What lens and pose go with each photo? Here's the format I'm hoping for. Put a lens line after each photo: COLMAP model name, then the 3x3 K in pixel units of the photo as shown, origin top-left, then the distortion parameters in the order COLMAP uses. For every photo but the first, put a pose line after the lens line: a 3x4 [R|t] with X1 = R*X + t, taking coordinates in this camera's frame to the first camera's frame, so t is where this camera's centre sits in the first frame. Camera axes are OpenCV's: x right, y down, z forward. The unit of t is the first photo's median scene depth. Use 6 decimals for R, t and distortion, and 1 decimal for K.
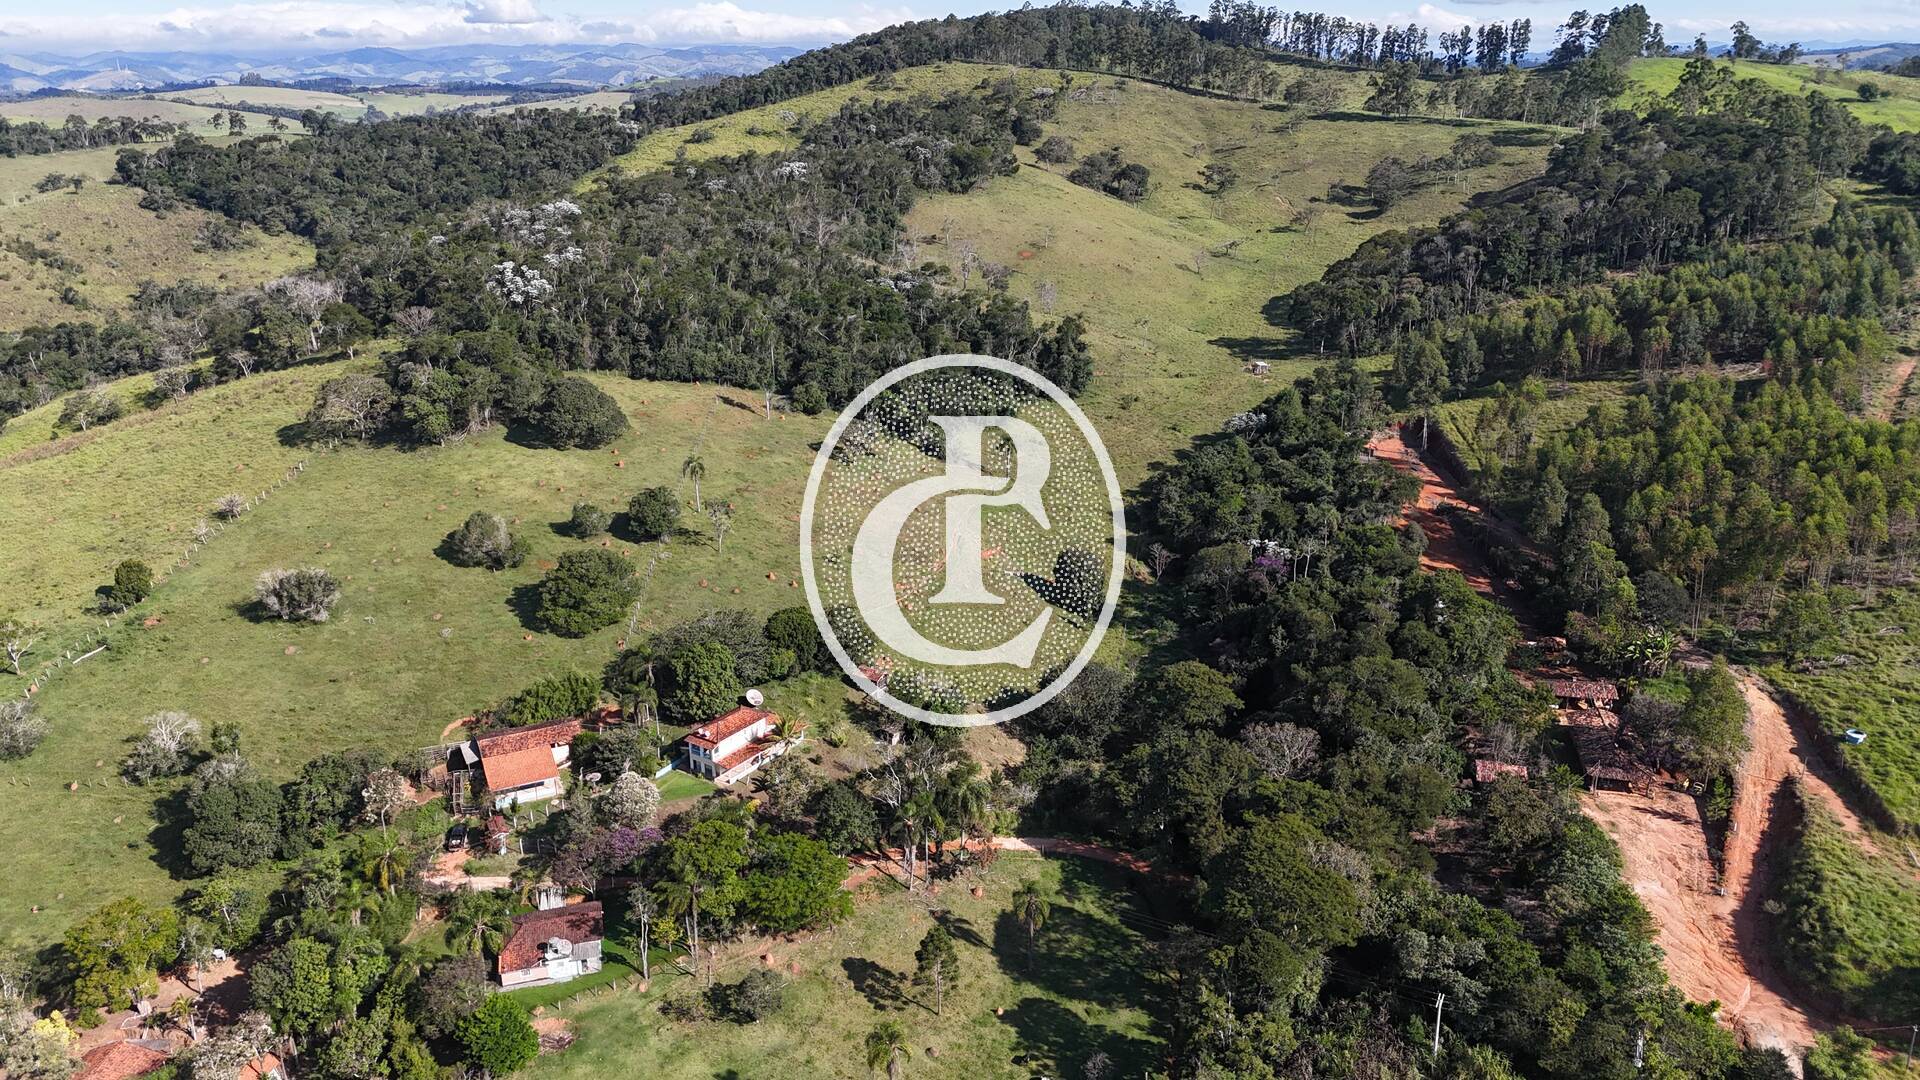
lens RADIAL K [[1385.1, 0, 973.4], [0, 1385.1, 547.5], [0, 0, 1]] dist [0.062835, -0.036181]
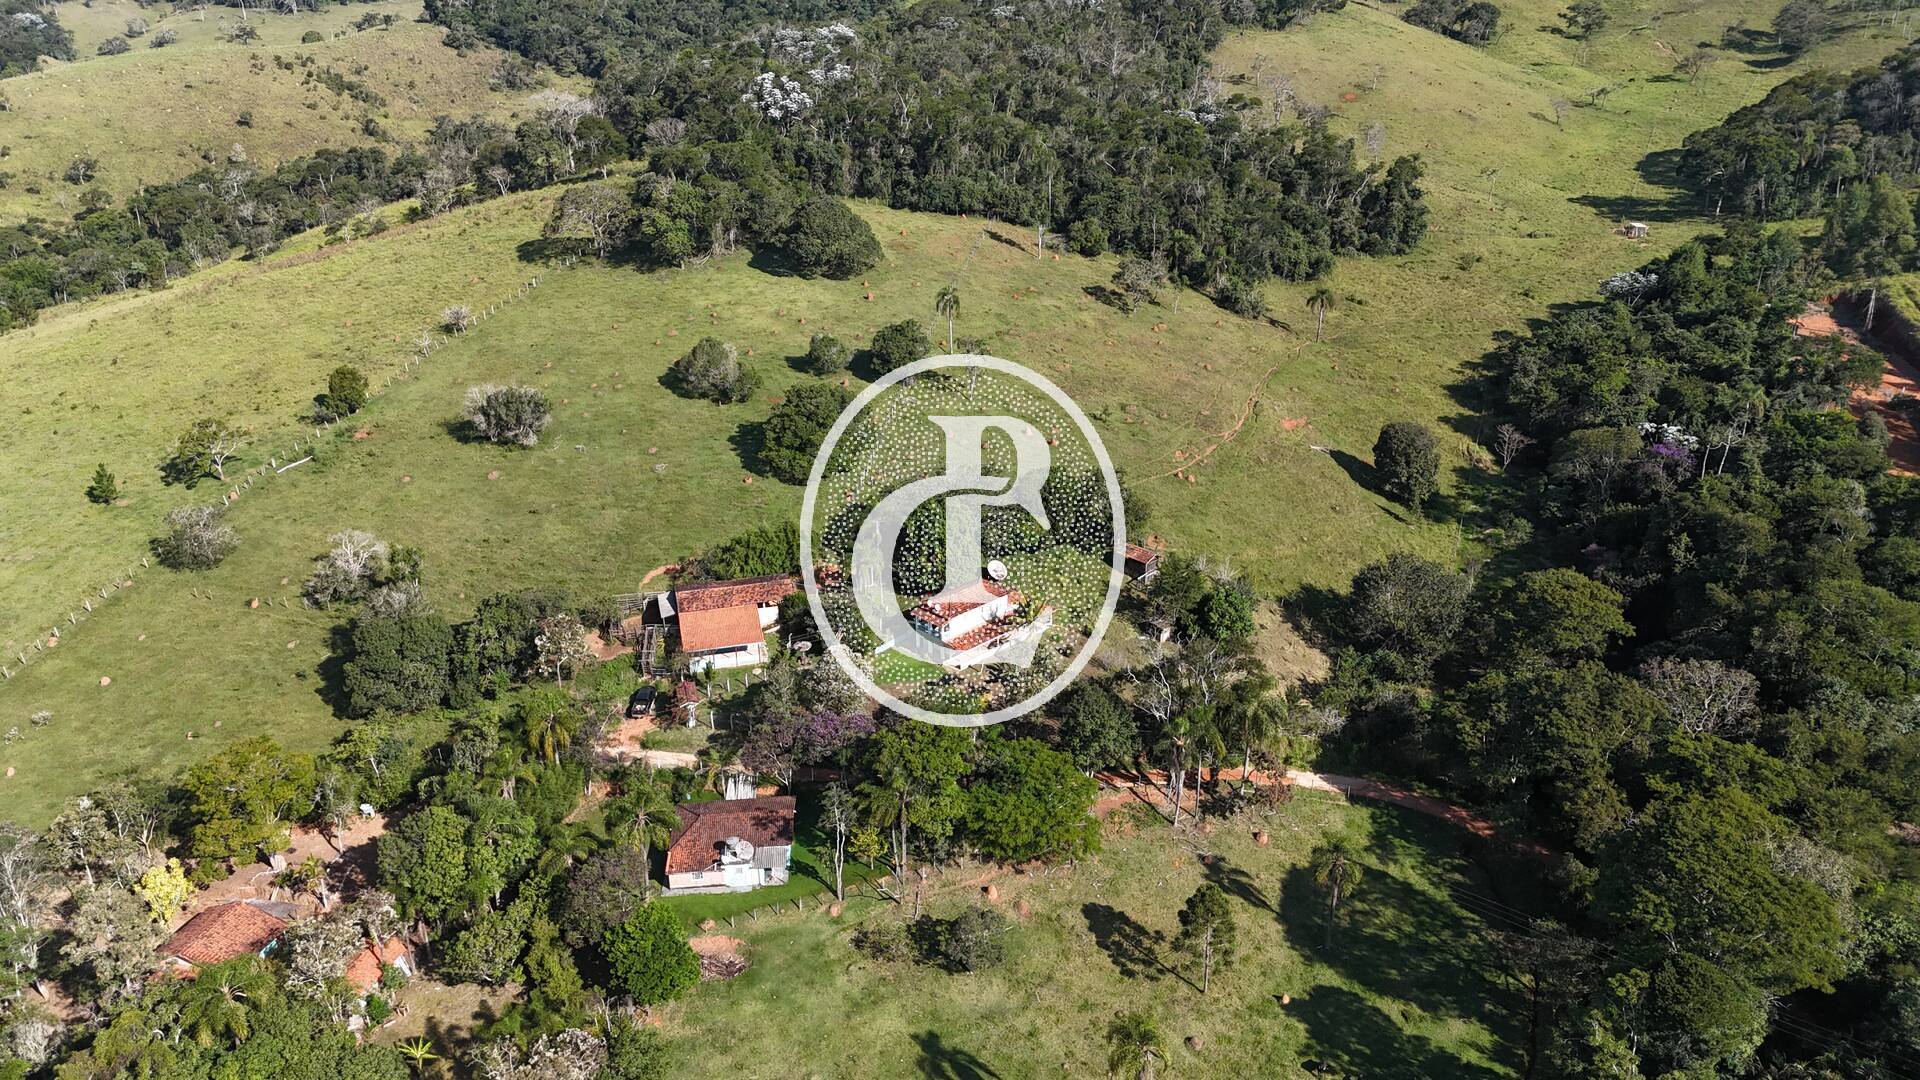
lens RADIAL K [[1466.3, 0, 957.5], [0, 1466.3, 547.9], [0, 0, 1]] dist [0.051469, -0.022686]
pose [[0.978473, 0.076574, -0.191645, -0.013754], [-0.060831, 0.994373, 0.086730, 0.019122], [0.197208, -0.073205, 0.977625, 0.131711]]
